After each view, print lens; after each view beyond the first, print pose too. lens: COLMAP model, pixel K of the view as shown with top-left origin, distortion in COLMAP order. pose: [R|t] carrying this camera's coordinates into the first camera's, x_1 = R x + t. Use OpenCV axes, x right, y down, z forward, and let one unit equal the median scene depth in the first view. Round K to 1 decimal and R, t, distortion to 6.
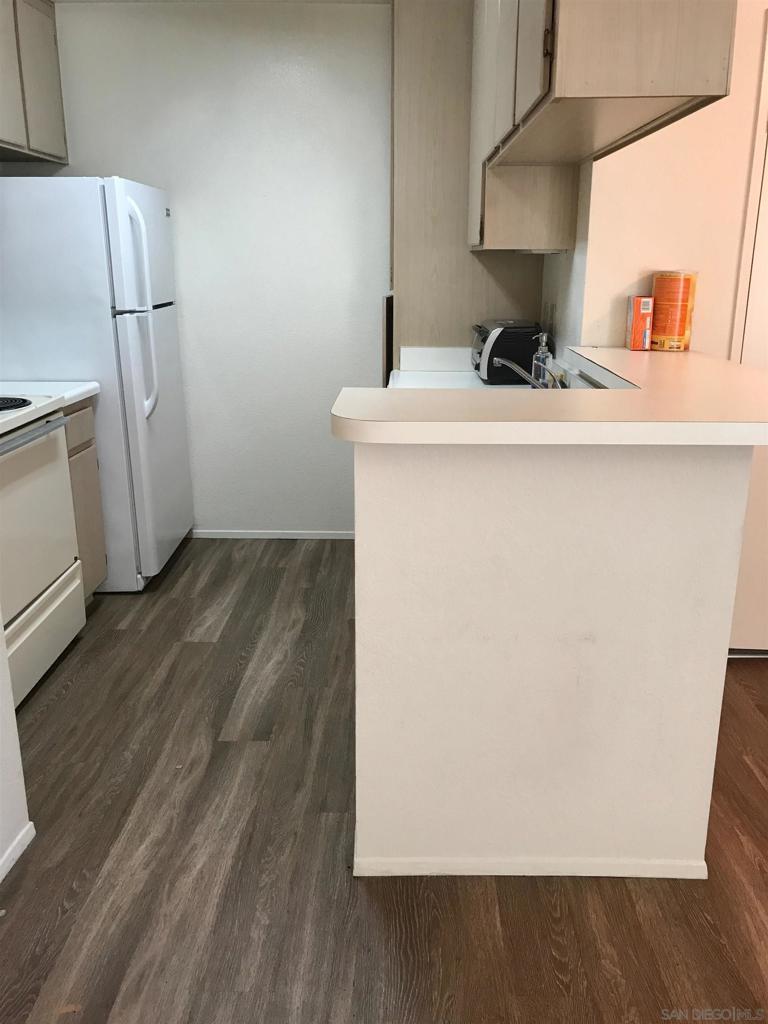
lens RADIAL K [[848.5, 0, 383.3], [0, 848.5, 509.2], [0, 0, 1]] dist [0.005454, 0.007371]
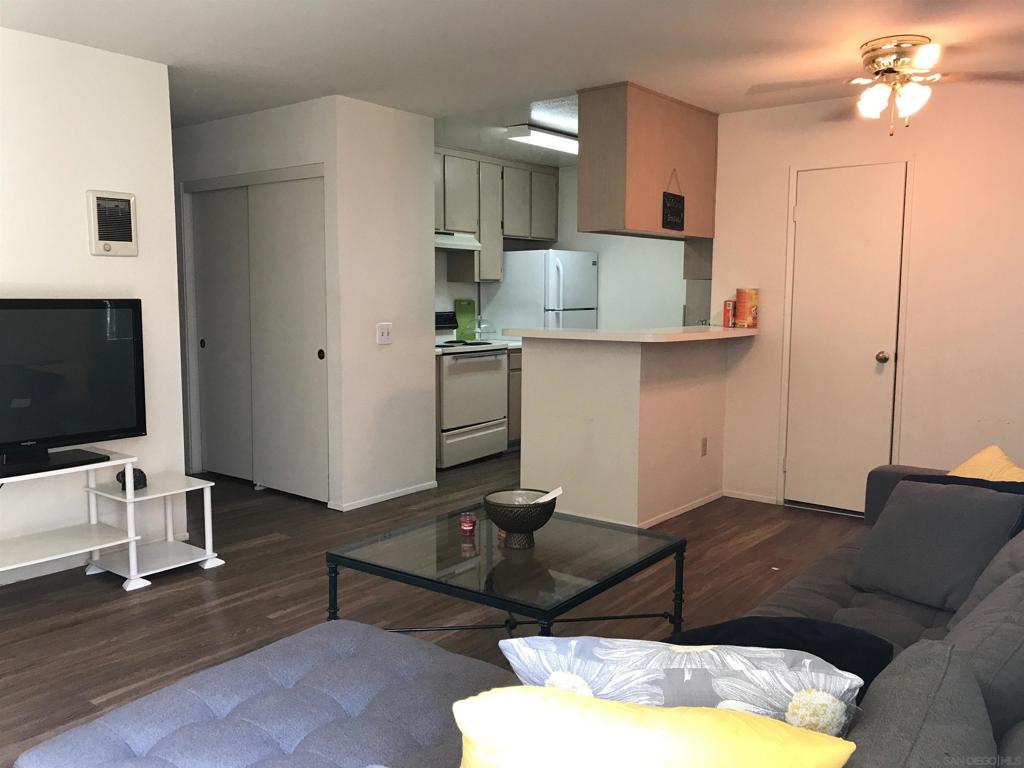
lens RADIAL K [[848.5, 0, 514.9], [0, 848.5, 392.5], [0, 0, 1]] dist [0.005454, 0.007371]
pose [[0.805053, 0.070696, -0.588975, 1.076058], [-0.175896, 0.976670, -0.123195, 0.296278], [0.566524, 0.202776, 0.798706, -0.843940]]
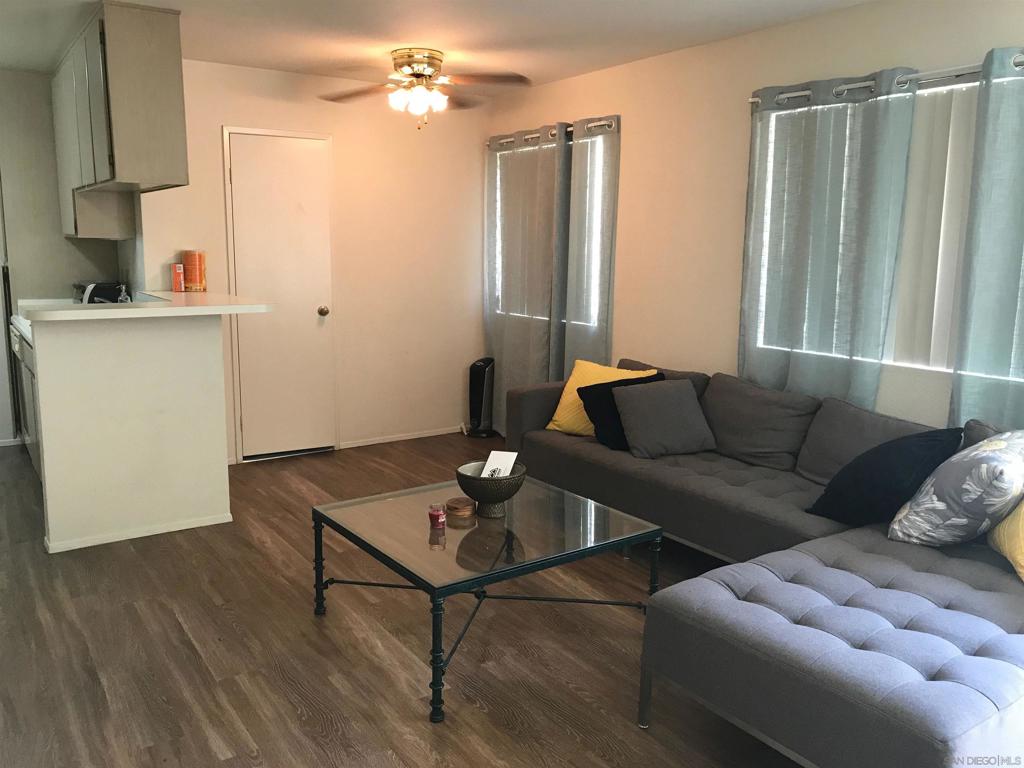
lens RADIAL K [[848.5, 0, 517.0], [0, 848.5, 379.3], [0, 0, 1]] dist [0.005454, 0.007371]
pose [[0.815222, -0.082279, 0.573275, -0.181538], [0.152395, 0.985449, -0.075276, 0.257573], [-0.558739, 0.148731, 0.815898, -0.915691]]
